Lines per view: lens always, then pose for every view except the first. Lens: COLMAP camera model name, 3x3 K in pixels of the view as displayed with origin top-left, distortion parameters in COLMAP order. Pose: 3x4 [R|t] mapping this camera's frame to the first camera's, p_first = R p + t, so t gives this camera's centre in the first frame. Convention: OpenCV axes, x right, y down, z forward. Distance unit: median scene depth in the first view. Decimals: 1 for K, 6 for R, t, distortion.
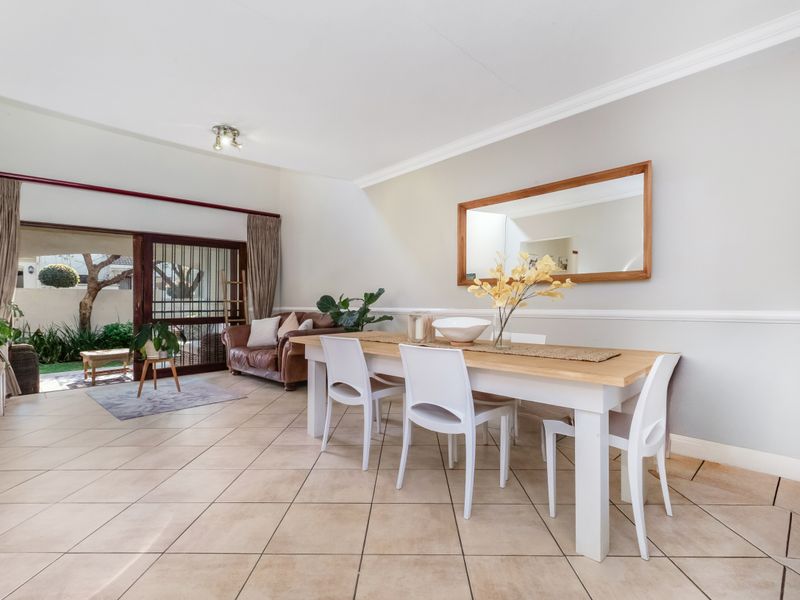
lens RADIAL K [[394.8, 0, 400.8], [0, 394.8, 293.7], [0, 0, 1]] dist [0.002610, 0.000719]
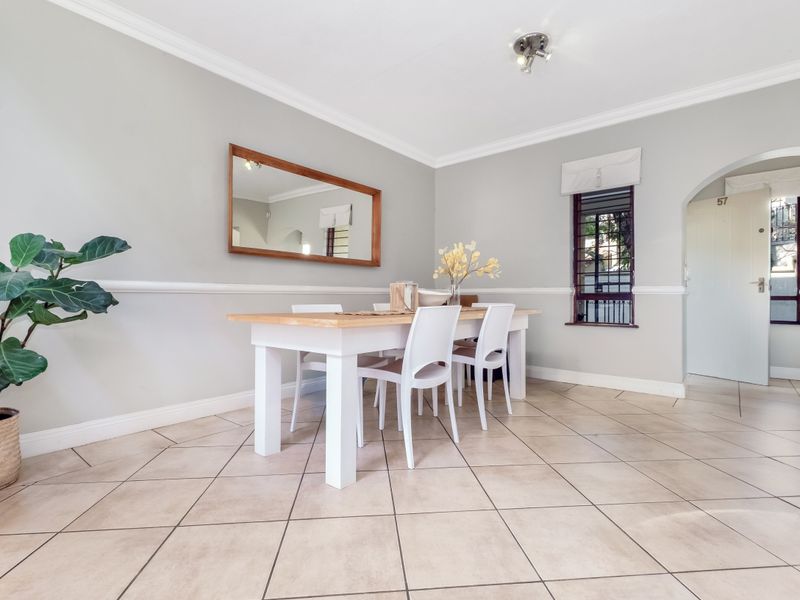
lens RADIAL K [[394.8, 0, 400.8], [0, 394.8, 293.7], [0, 0, 1]] dist [0.002610, 0.000719]
pose [[-0.109439, 0.018292, 0.993825, -0.404010], [-0.017018, 0.999650, -0.020273, 0.042638], [-0.993848, -0.019132, -0.109090, 0.486446]]
